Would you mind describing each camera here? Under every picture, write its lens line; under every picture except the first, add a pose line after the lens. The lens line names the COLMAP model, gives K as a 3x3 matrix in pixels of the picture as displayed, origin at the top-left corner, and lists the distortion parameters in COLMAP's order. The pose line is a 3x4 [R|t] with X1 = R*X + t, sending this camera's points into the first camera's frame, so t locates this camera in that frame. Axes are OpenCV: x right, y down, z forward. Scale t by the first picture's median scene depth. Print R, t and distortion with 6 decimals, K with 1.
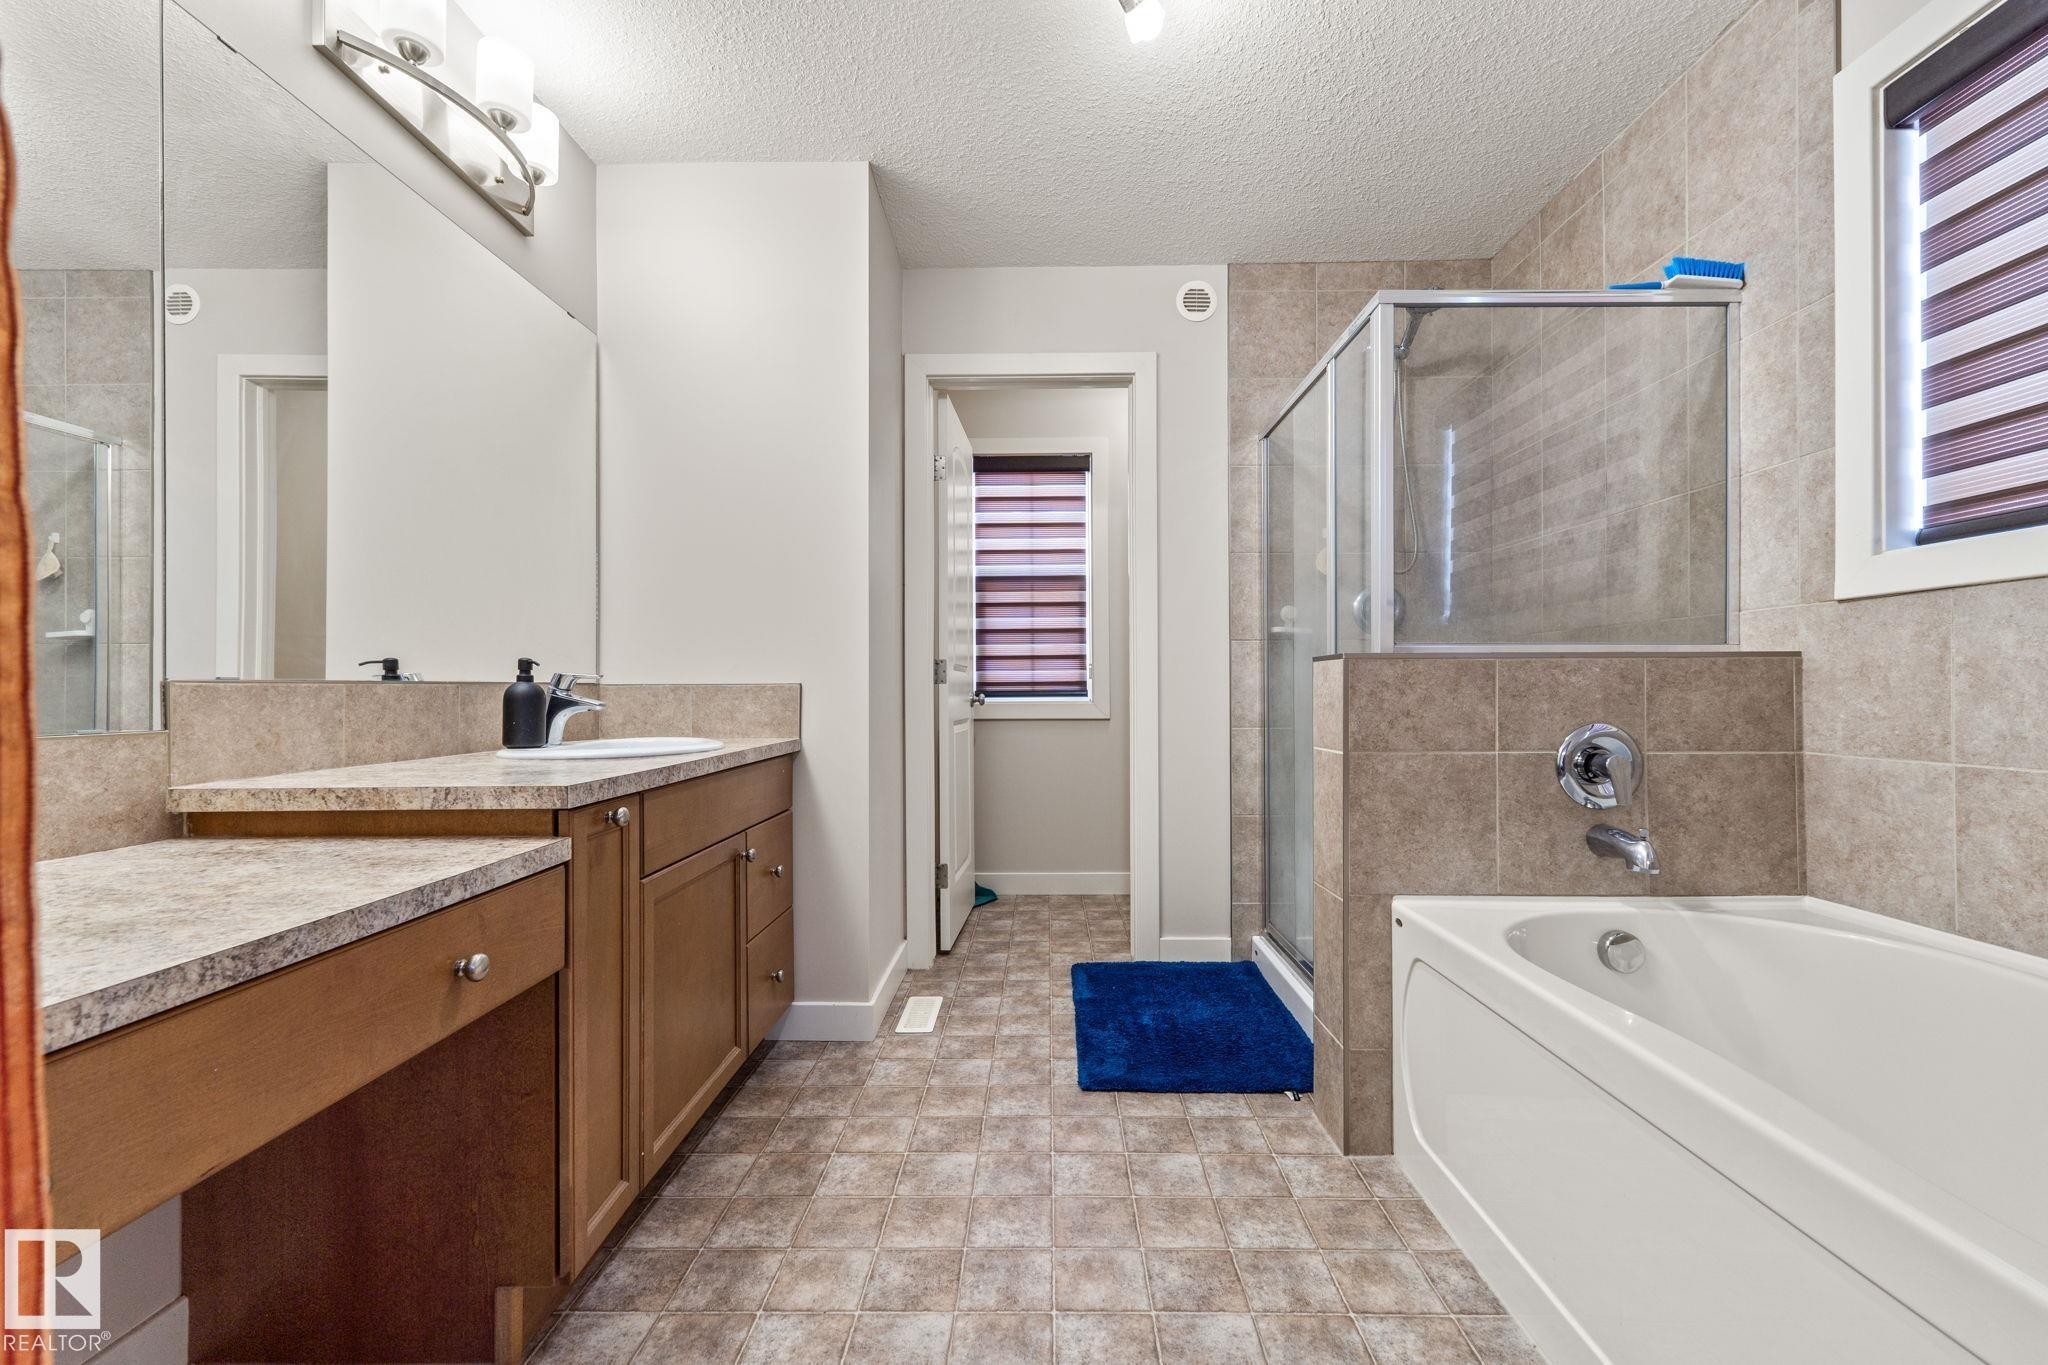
lens RADIAL K [[842.1, 0, 1051.8], [0, 842.1, 686.9], [0, 0, 1]] dist [0.000296, 0.001939]
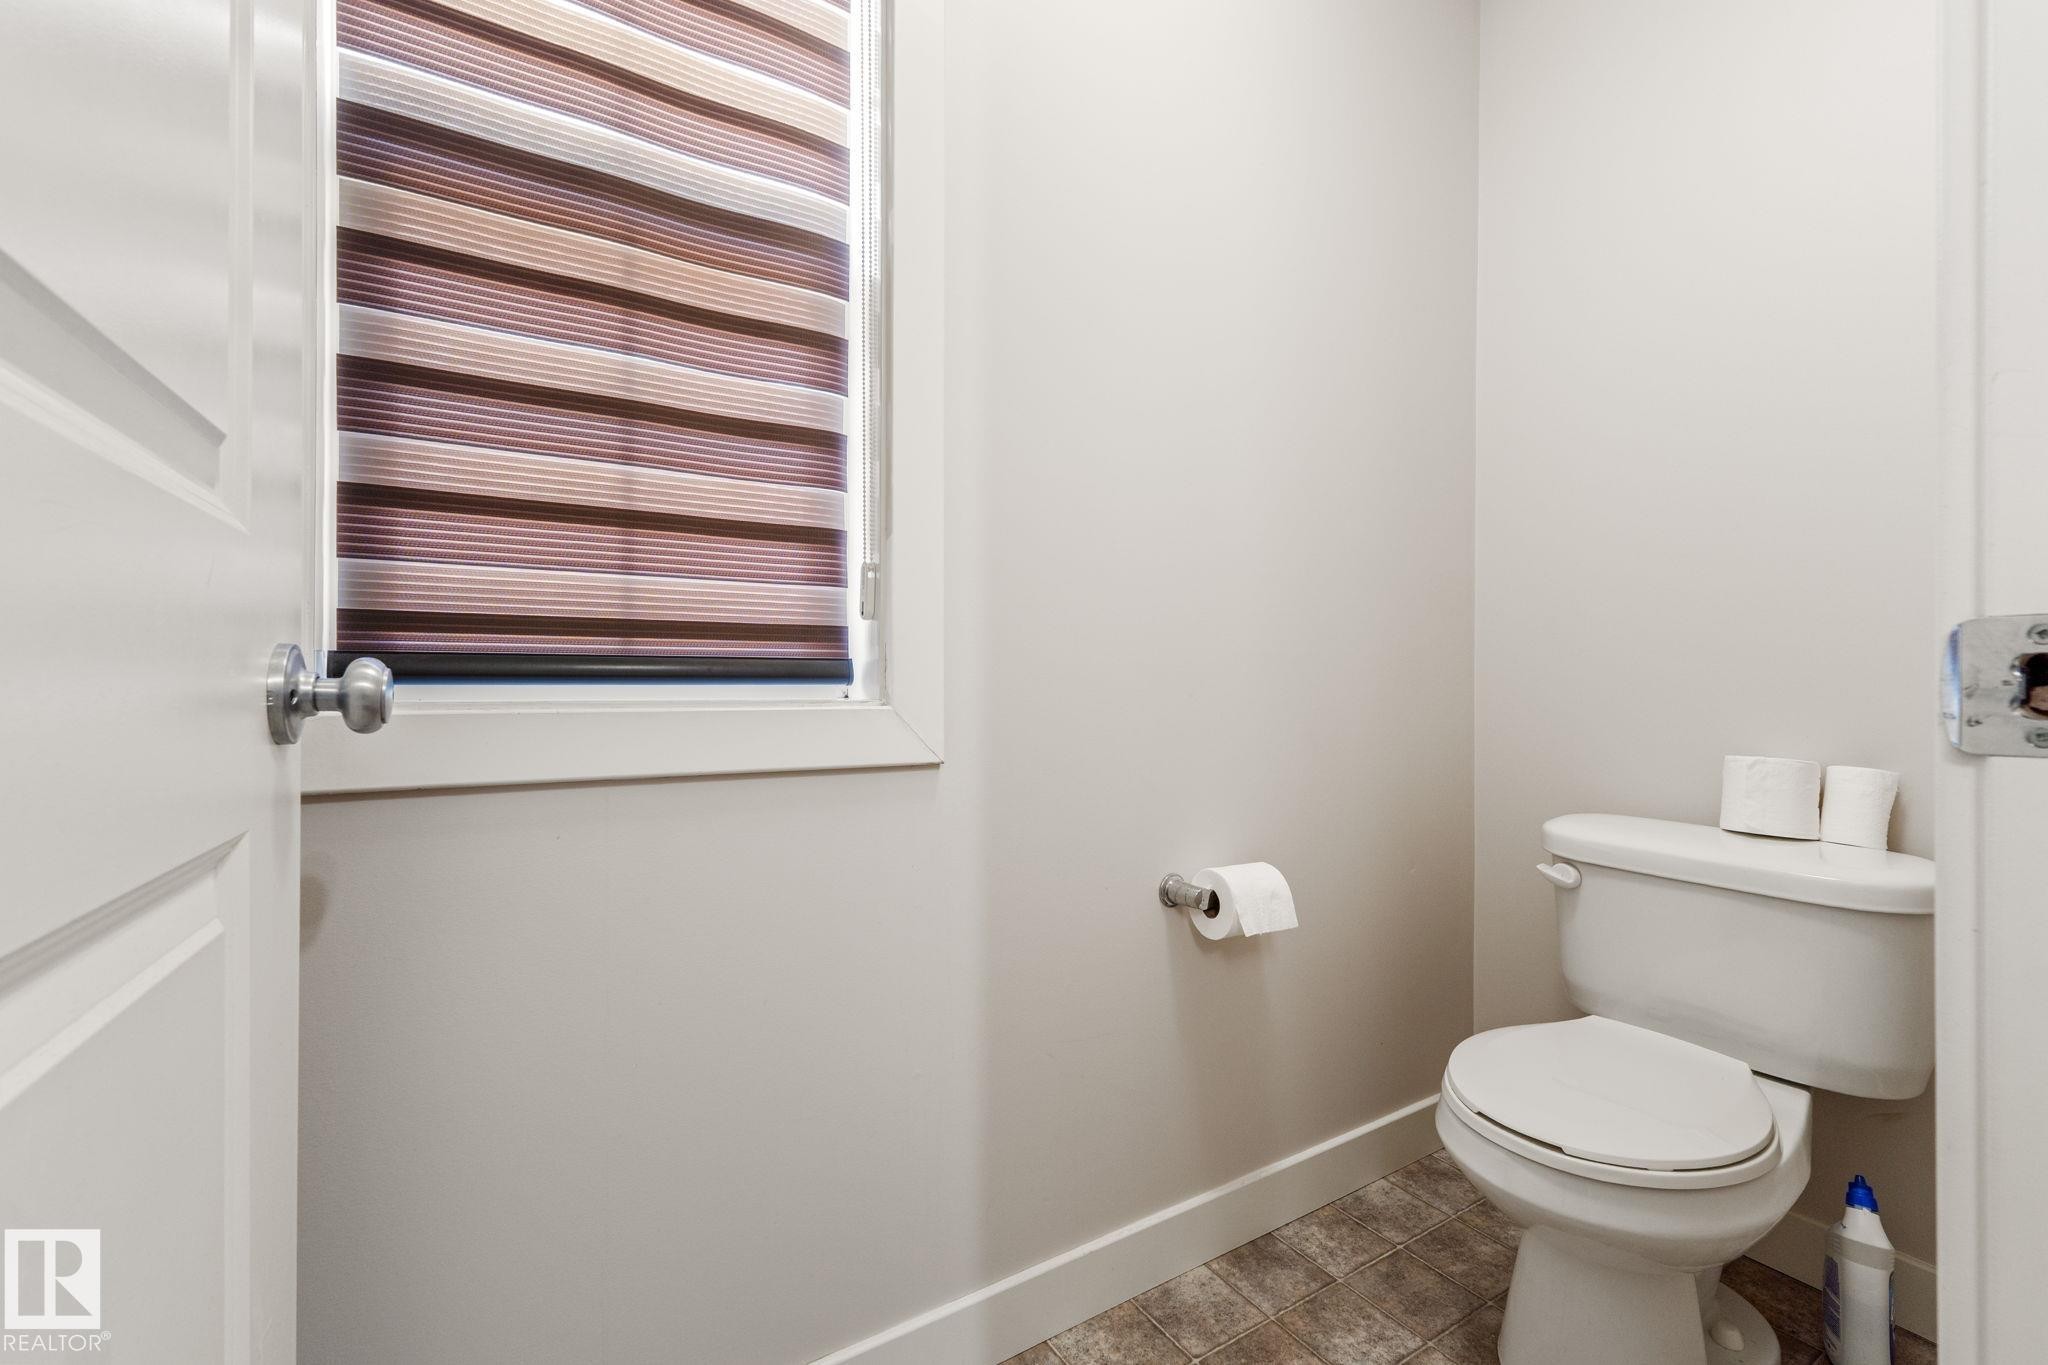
lens RADIAL K [[842.1, 0, 1016.8], [0, 842.1, 681.8], [0, 0, 1]] dist [0.000296, 0.001939]
pose [[0.839045, 0.014439, 0.543871, -0.112955], [-0.021324, 0.999752, 0.006355, 0.015612], [-0.543645, -0.016930, 0.839145, 1.358806]]
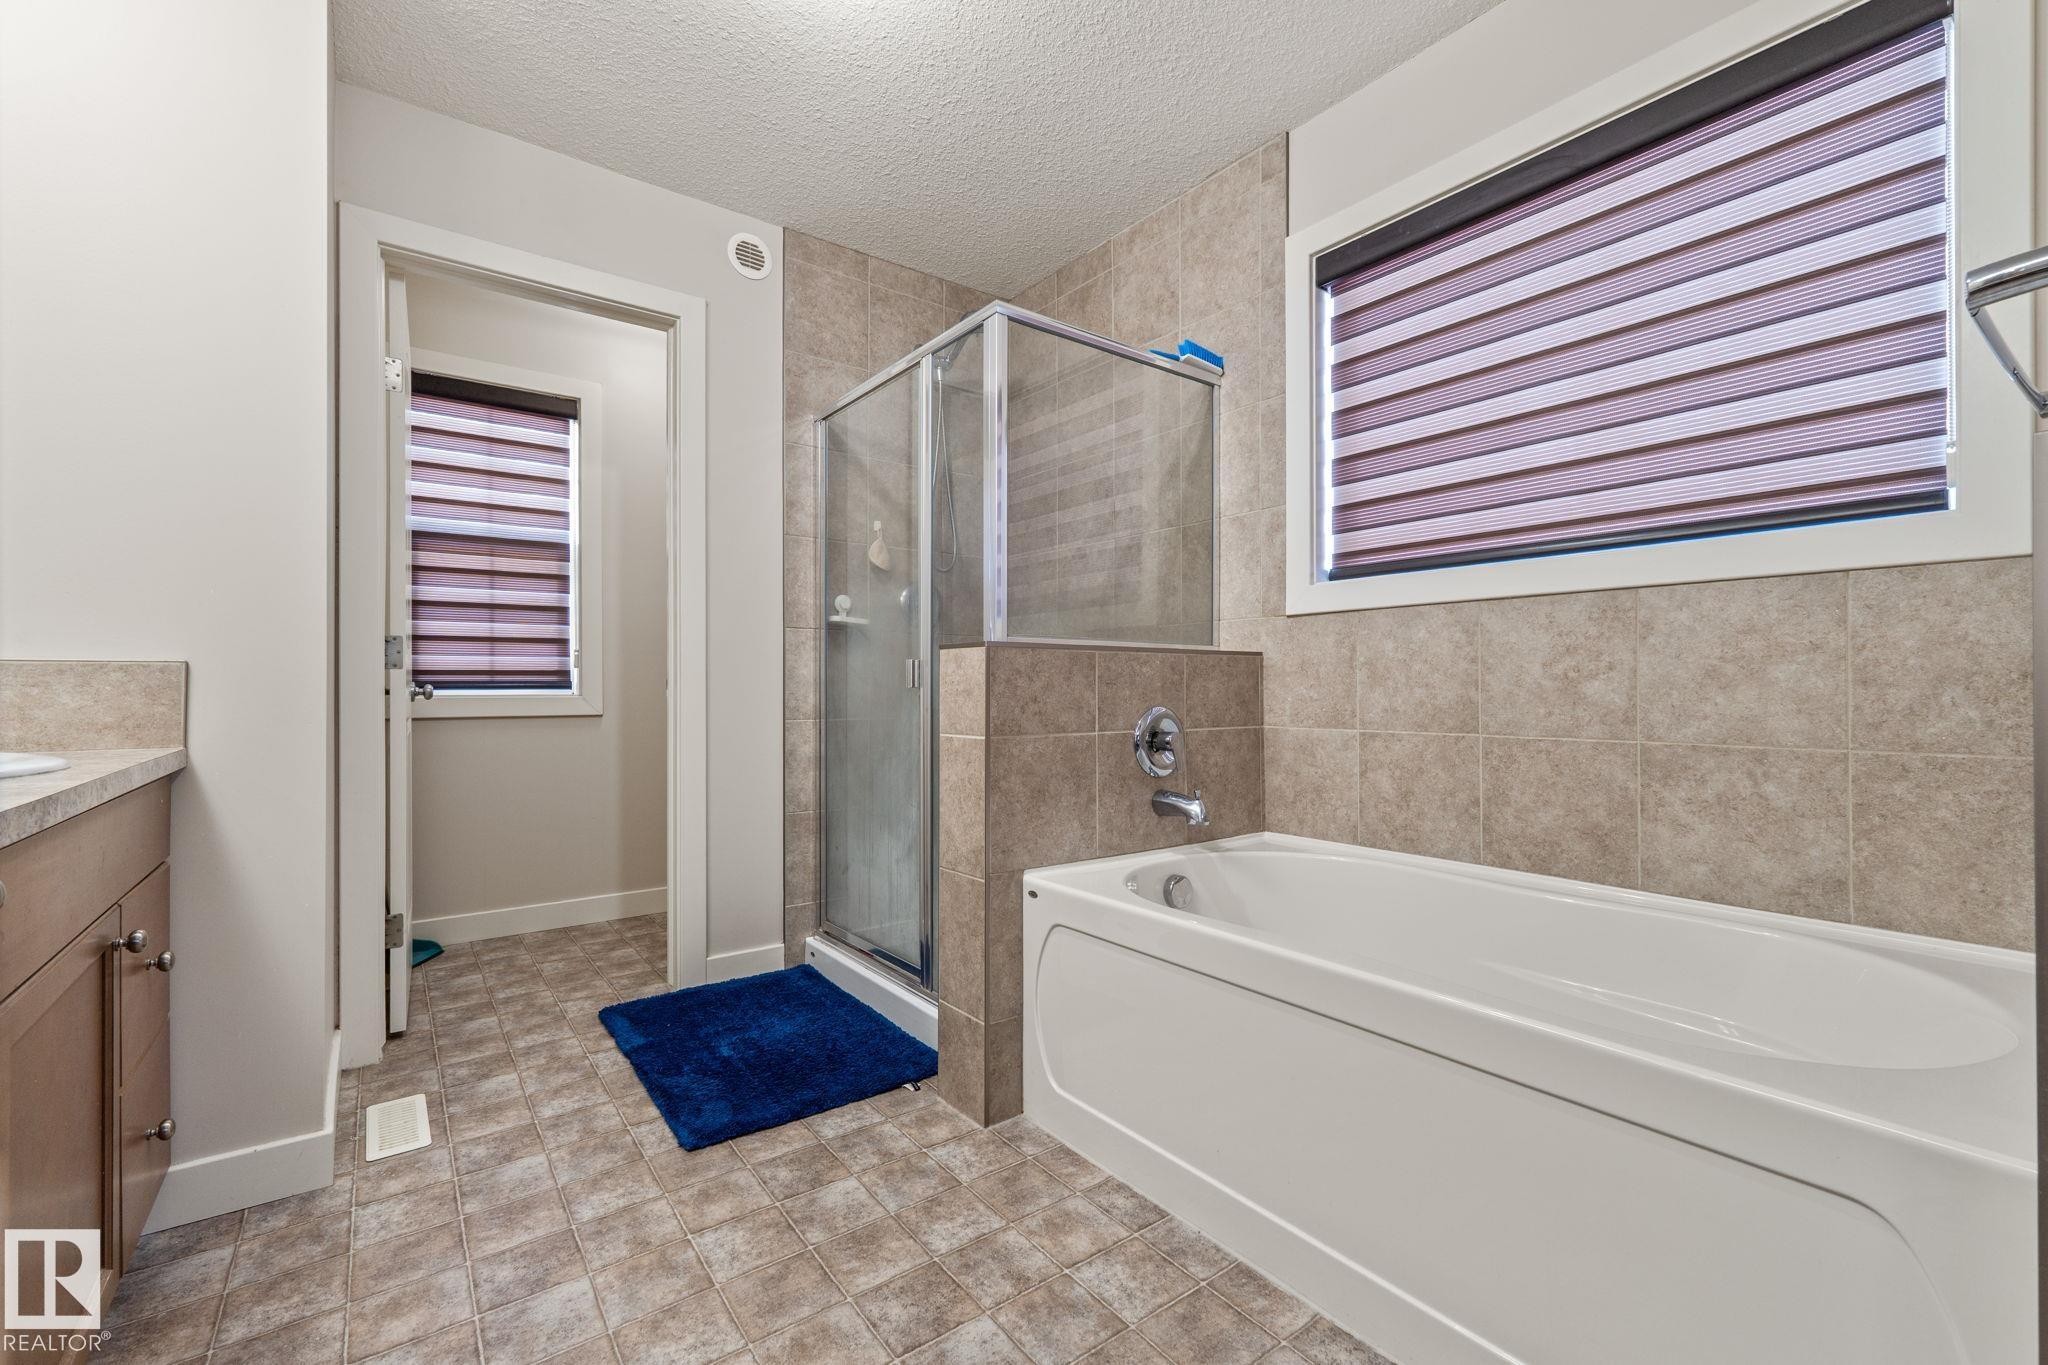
lens RADIAL K [[842.1, 0, 1026.5], [0, 842.1, 683.5], [0, 0, 1]] dist [0.000296, 0.001939]
pose [[0.798364, 0.005545, 0.602150, -0.183782], [-0.005161, 0.999984, -0.002366, 0.010836], [-0.602153, -0.001219, 0.798380, 0.113971]]
